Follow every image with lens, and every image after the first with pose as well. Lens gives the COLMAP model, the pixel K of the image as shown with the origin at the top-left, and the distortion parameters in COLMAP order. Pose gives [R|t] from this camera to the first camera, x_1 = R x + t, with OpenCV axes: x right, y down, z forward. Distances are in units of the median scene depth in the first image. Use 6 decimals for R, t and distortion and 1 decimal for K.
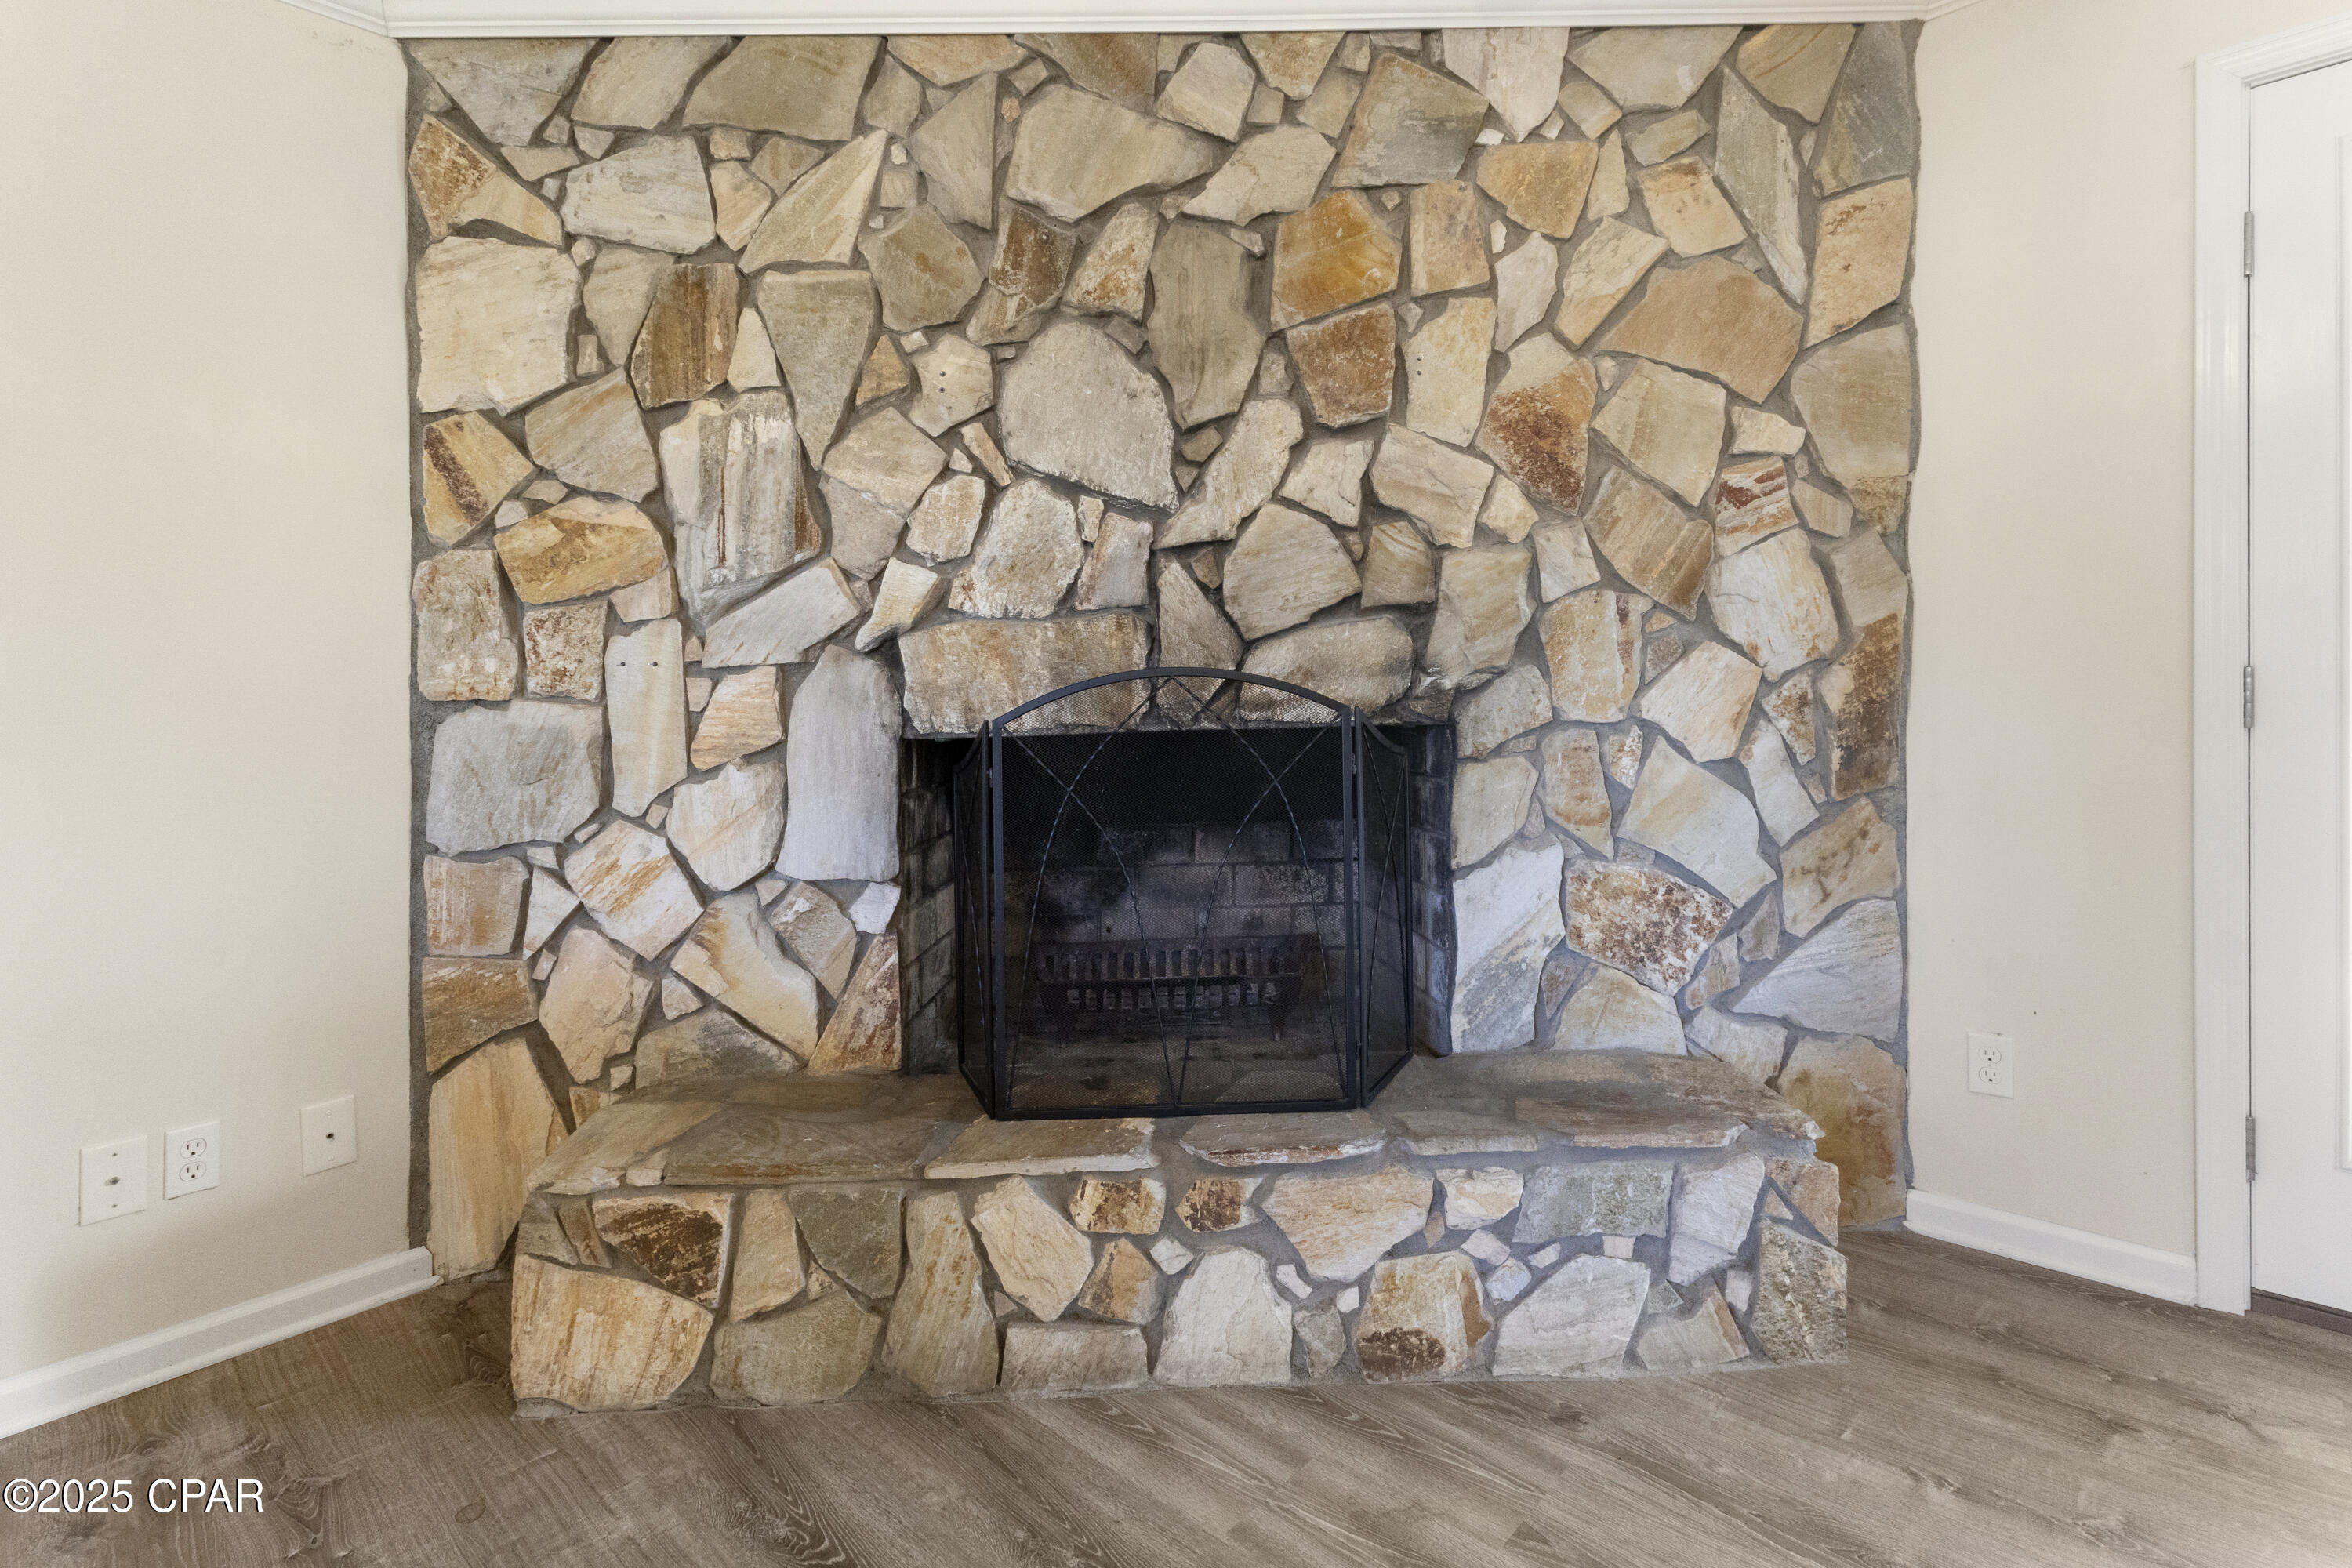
lens RADIAL K [[1102.5, 0, 1155.8], [0, 1102.5, 711.9], [0, 0, 1]] dist [0.003792, 0.000025]
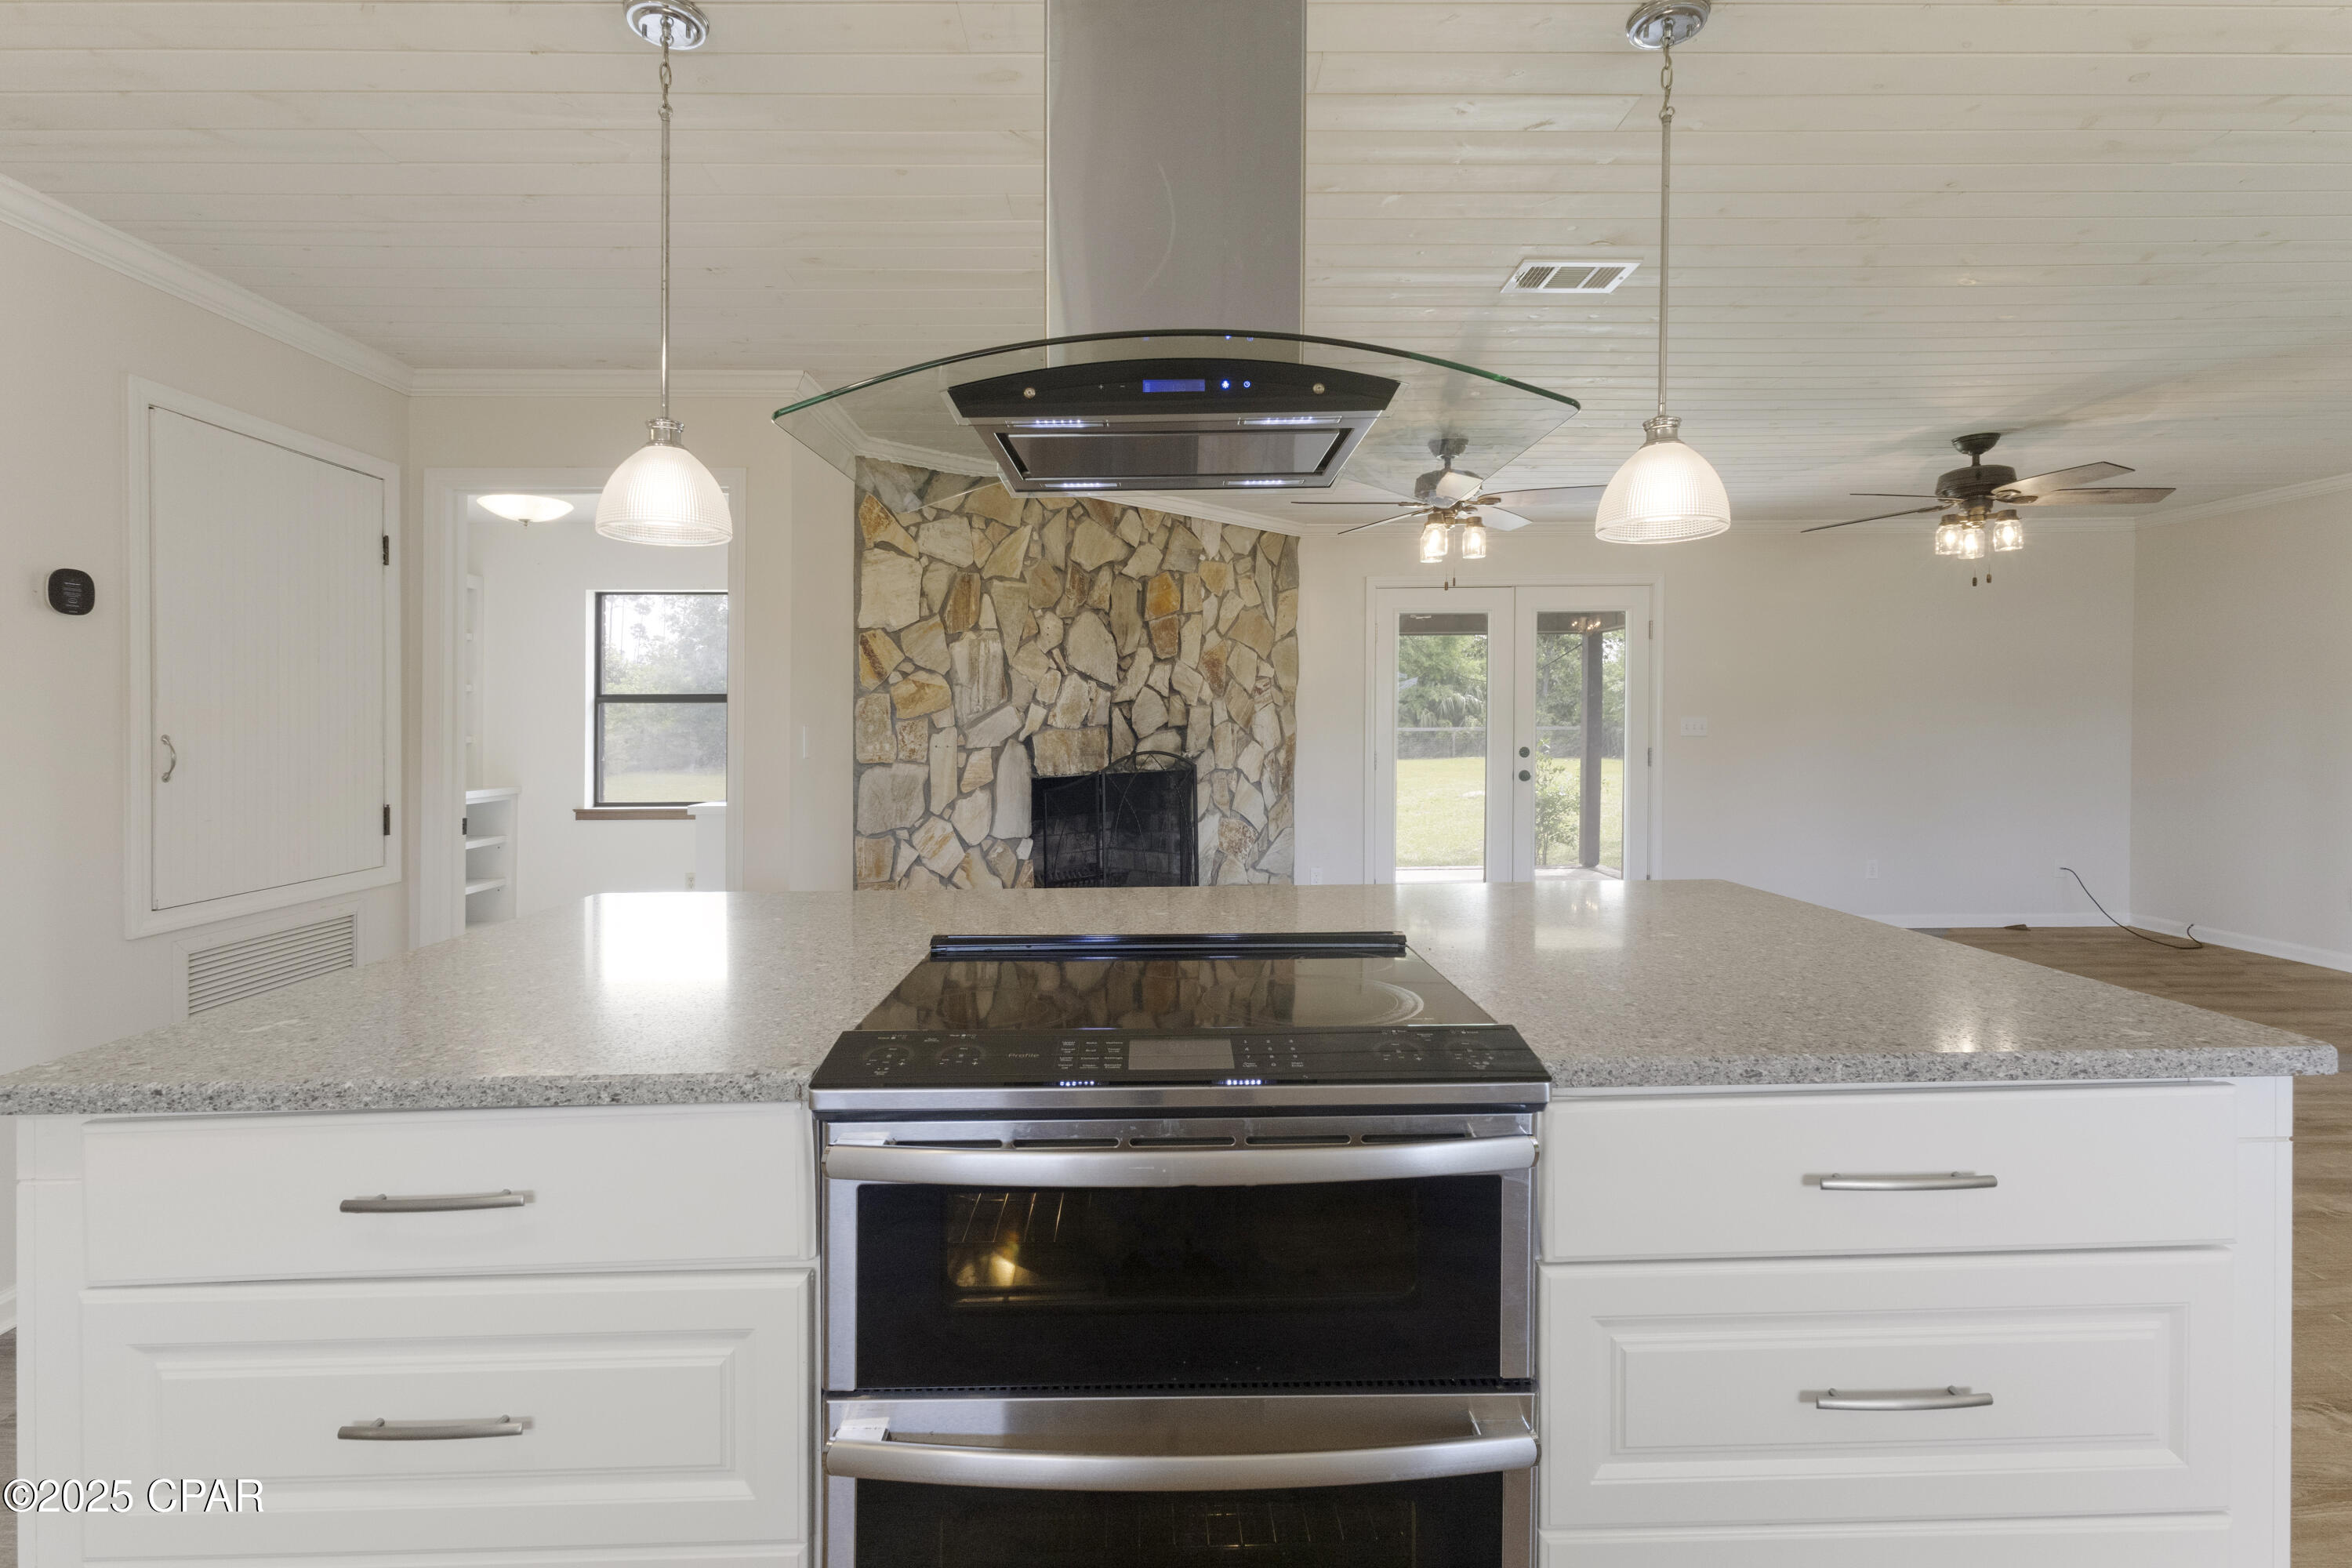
lens RADIAL K [[1102.5, 0, 1171.9], [0, 1102.5, 774.4], [0, 0, 1]] dist [0.003792, 0.000025]
pose [[0.712273, -0.011410, 0.701810, -1.707600], [-0.000096, 0.999866, 0.016353, -0.023601], [-0.701903, -0.011715, 0.712177, -0.926068]]
